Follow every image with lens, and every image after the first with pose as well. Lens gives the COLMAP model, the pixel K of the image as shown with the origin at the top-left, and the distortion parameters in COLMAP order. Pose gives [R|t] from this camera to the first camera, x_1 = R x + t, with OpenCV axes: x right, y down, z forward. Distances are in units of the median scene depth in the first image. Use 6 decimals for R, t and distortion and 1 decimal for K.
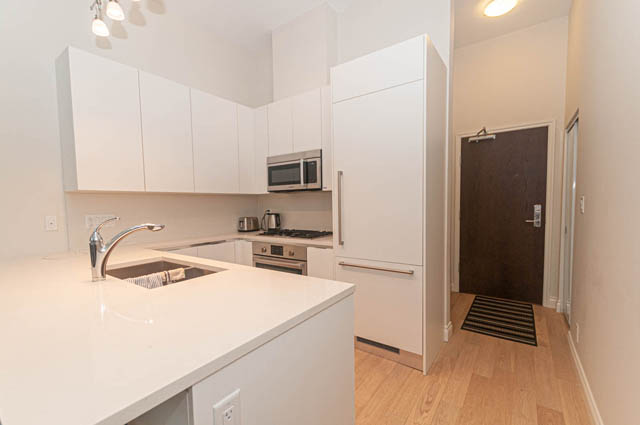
lens RADIAL K [[282.2, 0, 321.1], [0, 282.2, 215.1], [0, 0, 1]] dist [0.003989, -0.001373]
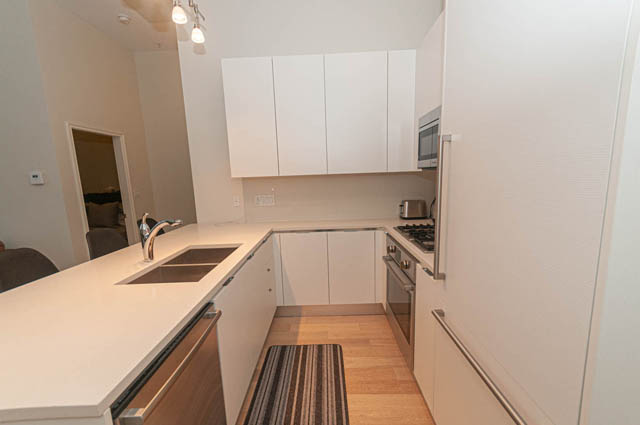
lens RADIAL K [[282.2, 0, 318.1], [0, 282.2, 216.7], [0, 0, 1]] dist [0.003989, -0.001373]
pose [[0.559374, 0.114547, -0.820963, 0.269594], [-0.009352, 0.991215, 0.131930, -0.055515], [0.828863, -0.066120, 0.555531, 0.400441]]
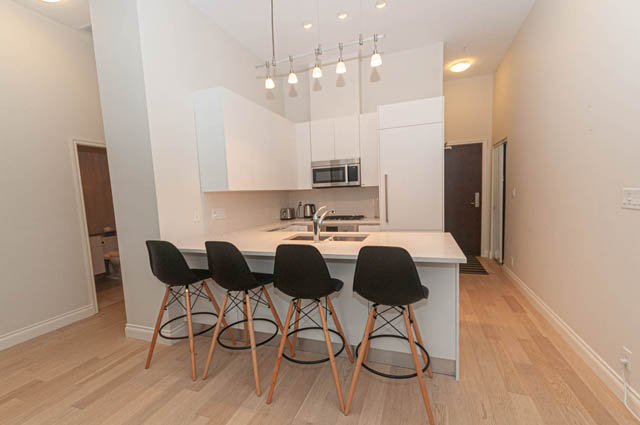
lens RADIAL K [[282.2, 0, 321.9], [0, 282.2, 214.5], [0, 0, 1]] dist [0.003989, -0.001373]
pose [[0.962373, -0.044553, 0.268056, -0.514599], [0.037303, 0.998789, 0.032082, 0.001262], [-0.269160, -0.020876, 0.962869, -0.295119]]
